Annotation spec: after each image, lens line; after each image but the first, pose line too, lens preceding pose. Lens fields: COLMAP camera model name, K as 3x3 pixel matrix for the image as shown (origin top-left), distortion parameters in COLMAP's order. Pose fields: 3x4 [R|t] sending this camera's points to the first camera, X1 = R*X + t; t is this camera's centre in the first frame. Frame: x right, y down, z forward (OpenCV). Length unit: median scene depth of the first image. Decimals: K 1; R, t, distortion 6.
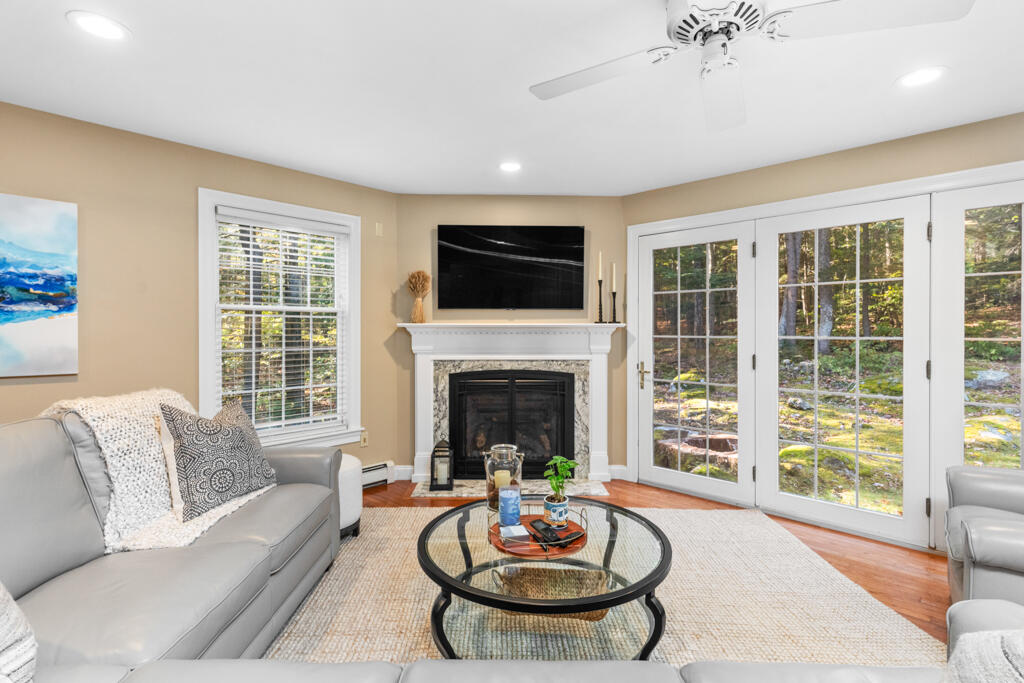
lens RADIAL K [[492.3, 0, 513.0], [0, 492.3, 336.8], [0, 0, 1]] dist [0.009214, -0.001146]
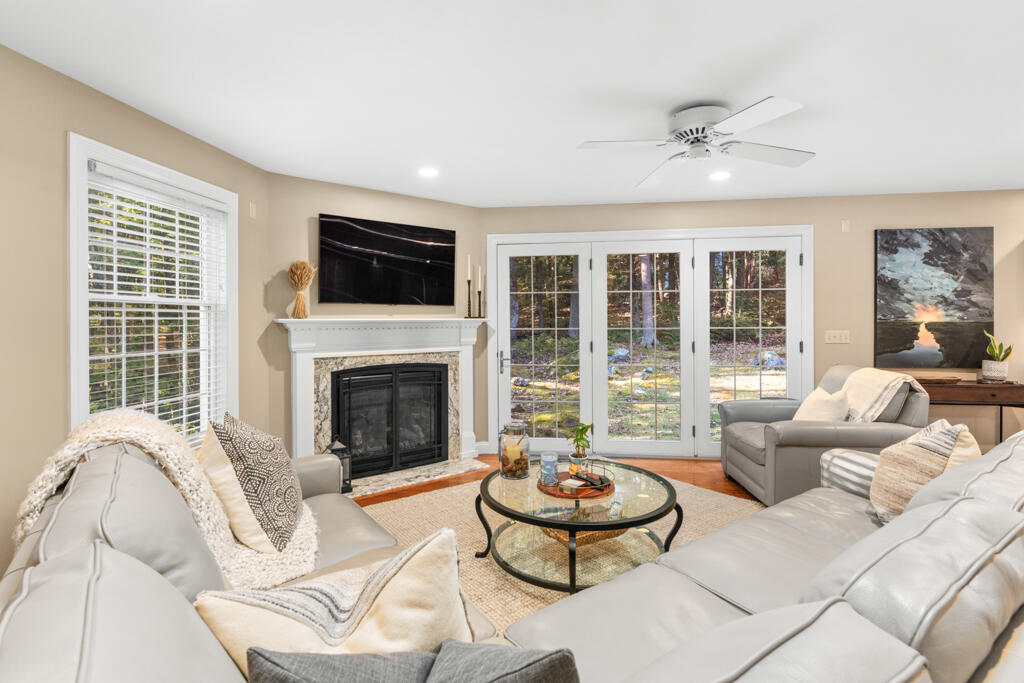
lens RADIAL K [[492.3, 0, 517.7], [0, 492.3, 330.5], [0, 0, 1]] dist [0.009214, -0.001146]
pose [[0.803766, -0.015620, 0.594741, -0.405474], [0.013716, 0.999876, 0.007725, -0.006805], [-0.594788, 0.001948, 0.803880, 0.025192]]
